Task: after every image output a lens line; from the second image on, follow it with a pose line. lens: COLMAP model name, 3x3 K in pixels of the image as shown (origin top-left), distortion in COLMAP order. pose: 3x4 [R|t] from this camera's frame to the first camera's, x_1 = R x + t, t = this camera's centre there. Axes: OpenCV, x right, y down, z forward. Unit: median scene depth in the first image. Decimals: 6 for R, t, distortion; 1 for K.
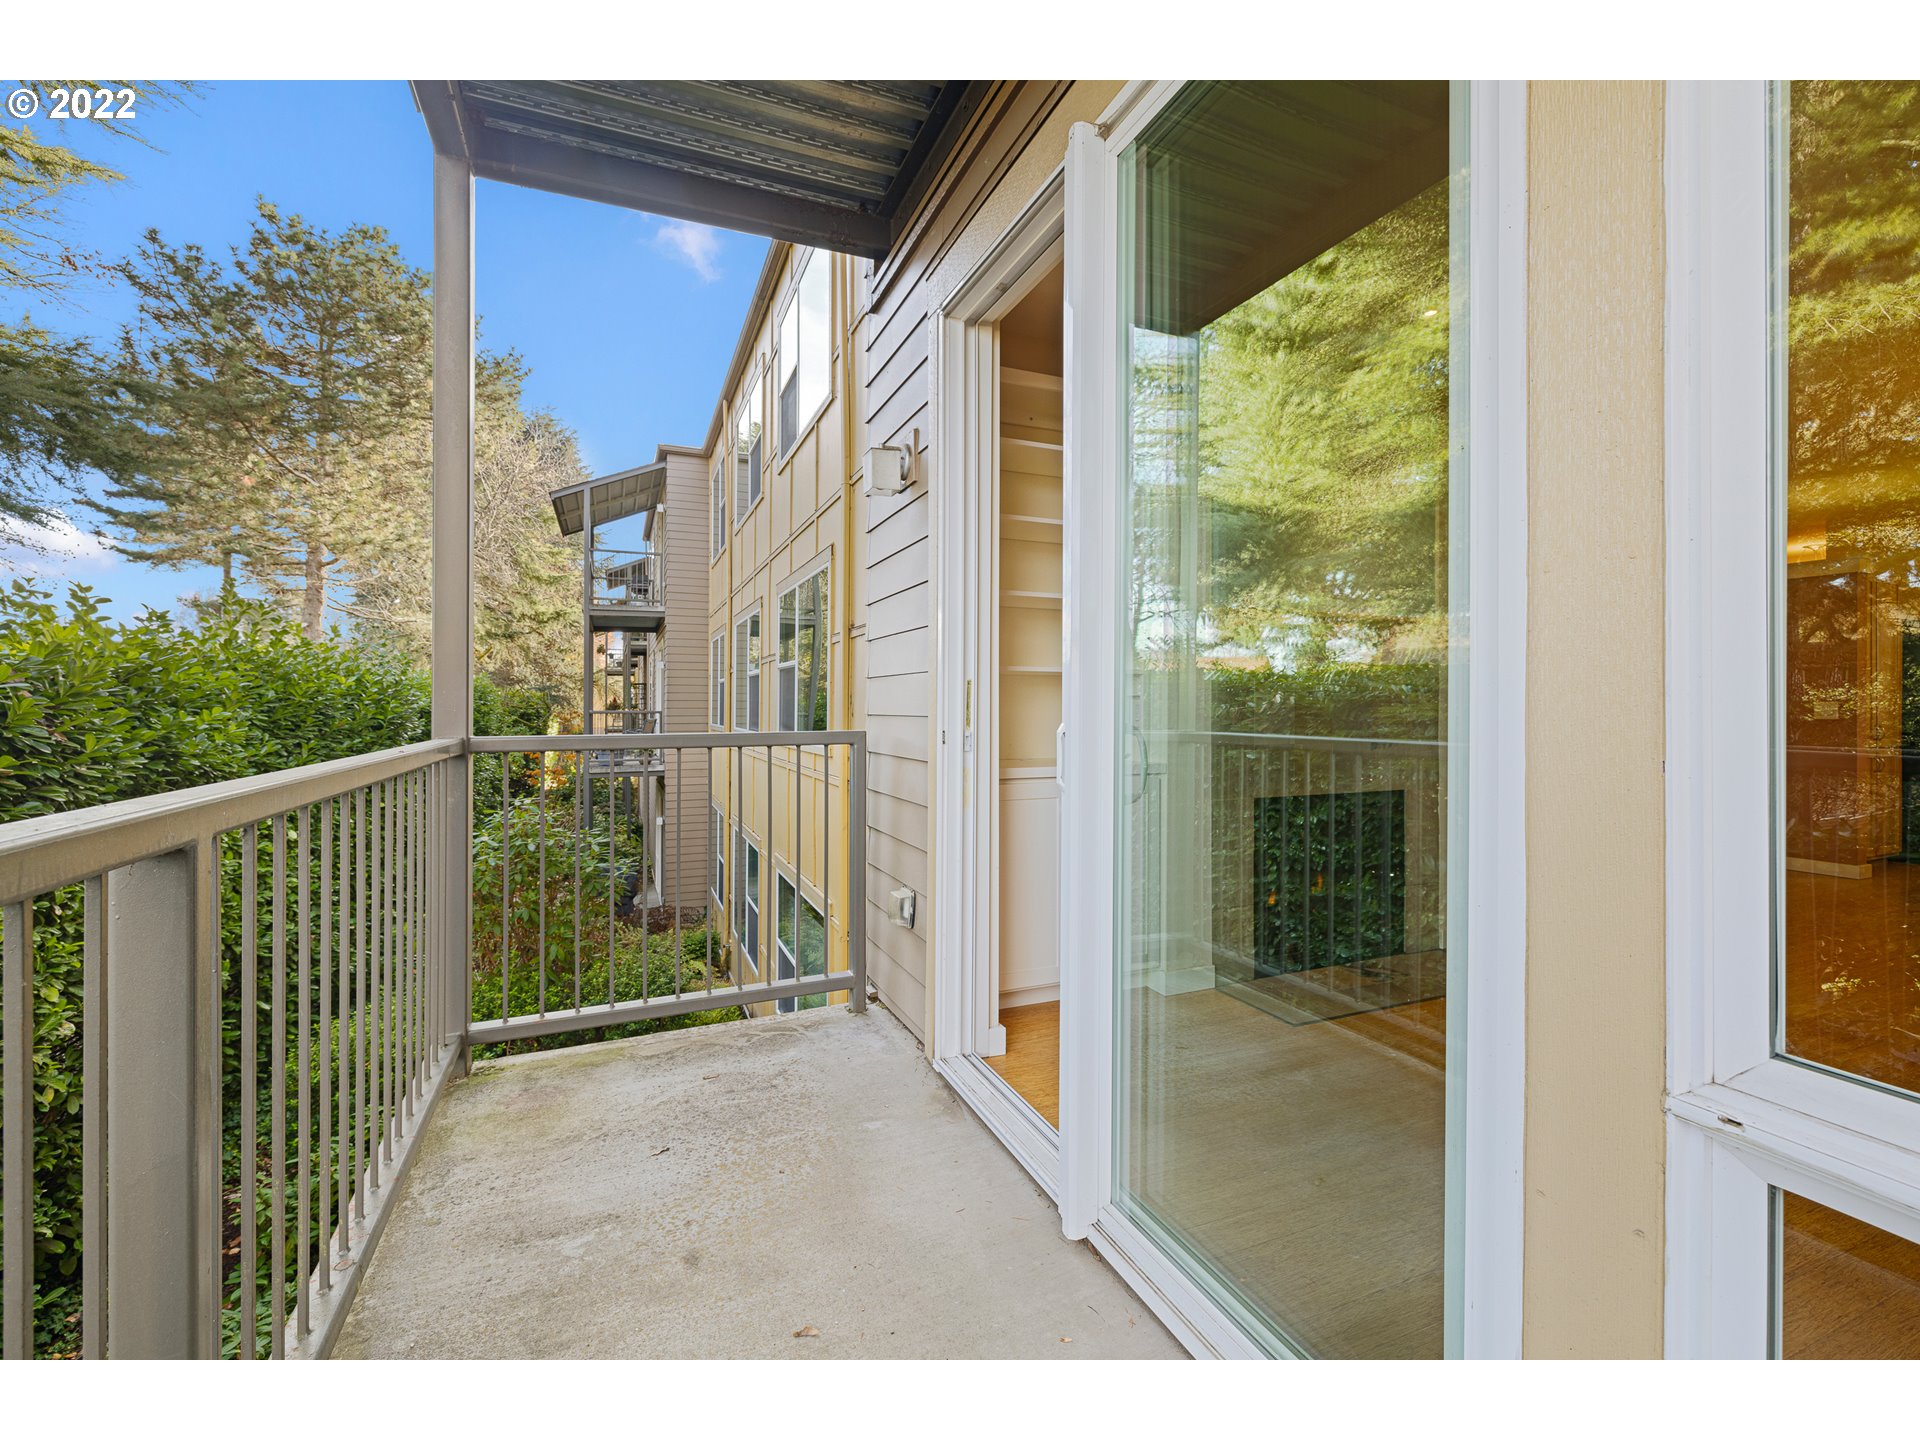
lens RADIAL K [[805.9, 0, 938.9], [0, 805.9, 690.1], [0, 0, 1]] dist [0.002605, -0.000028]
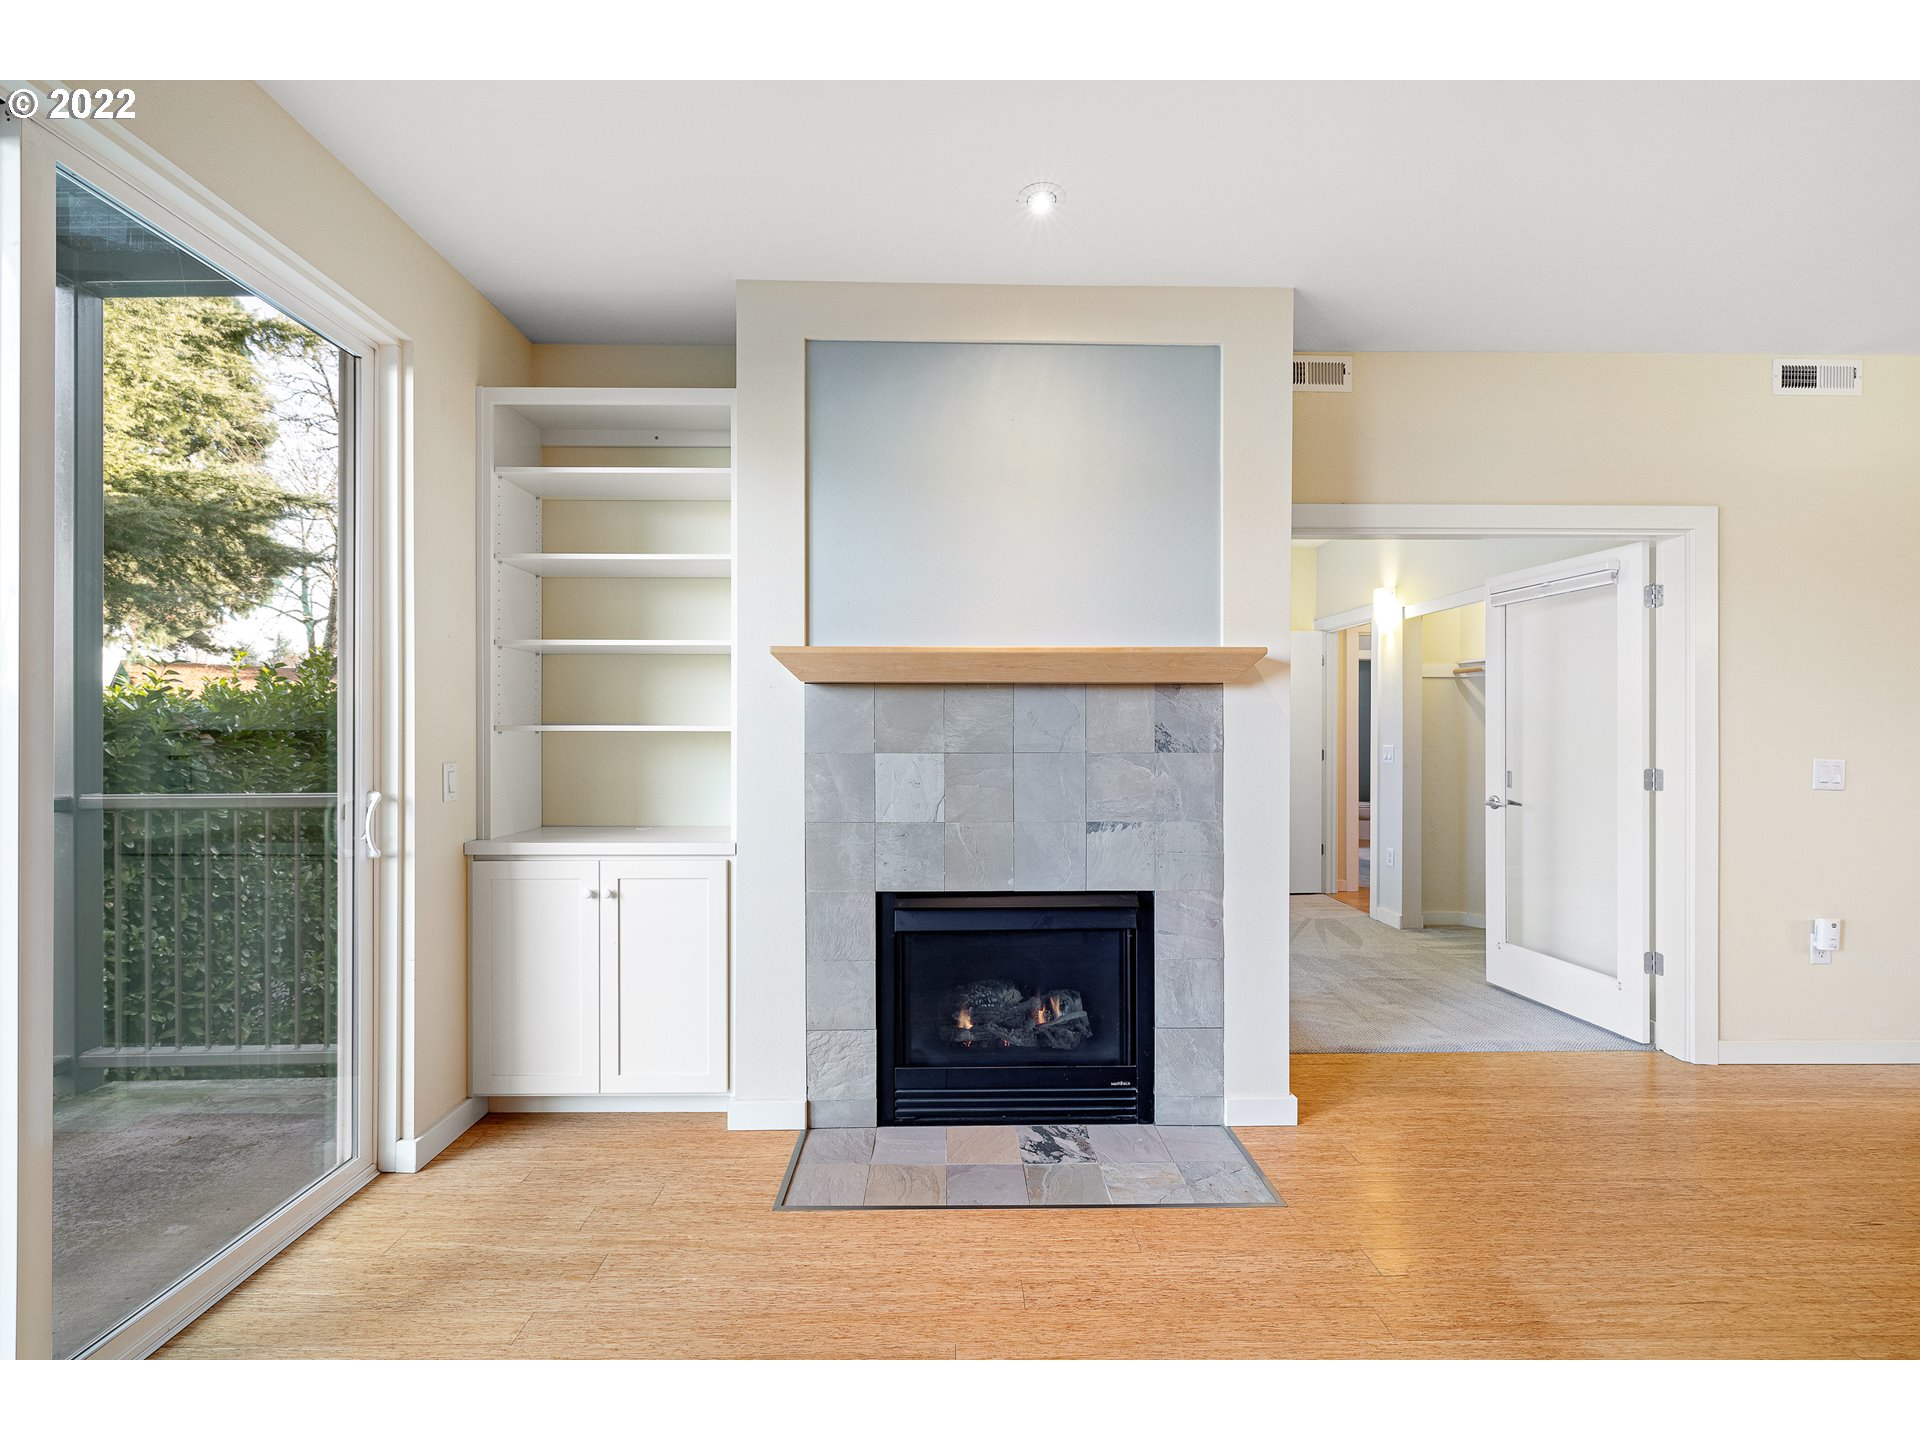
lens RADIAL K [[805.9, 0, 954.4], [0, 805.9, 728.4], [0, 0, 1]] dist [0.002605, -0.000028]
pose [[0.933698, 0.004408, -0.358034, 0.910405], [-0.001535, 0.999964, 0.008309, -0.030196], [0.358057, -0.007209, 0.933672, 0.398577]]
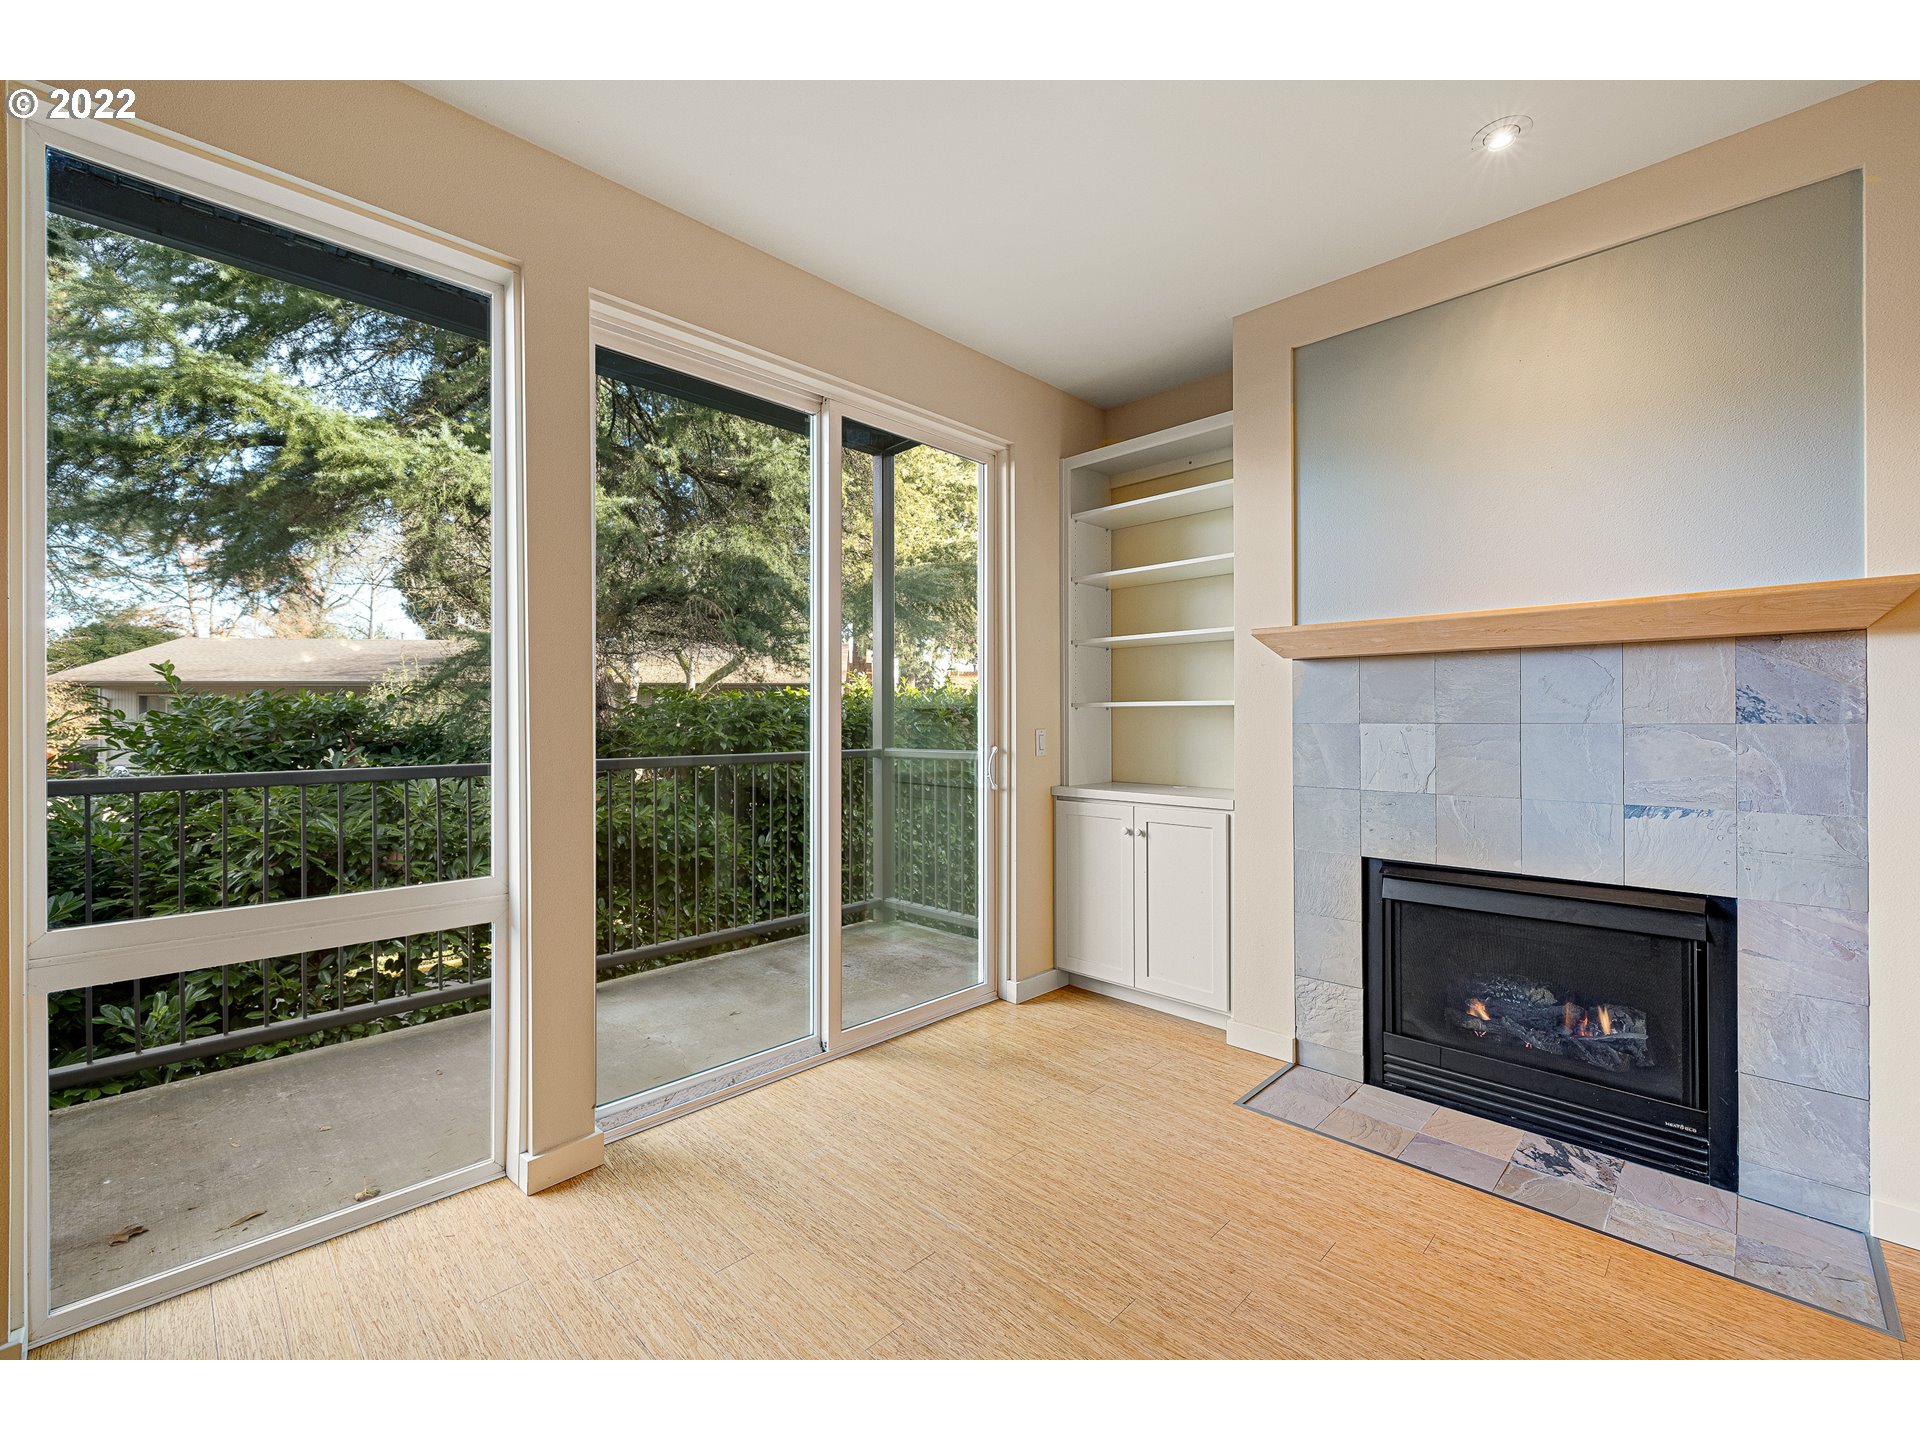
lens RADIAL K [[805.9, 0, 957.6], [0, 805.9, 718.4], [0, 0, 1]] dist [0.002605, -0.000028]
pose [[0.399000, 0.002432, -0.916948, 1.194712], [0.006411, 0.999965, 0.005442, -0.007490], [0.916929, -0.008050, 0.398970, 0.403493]]
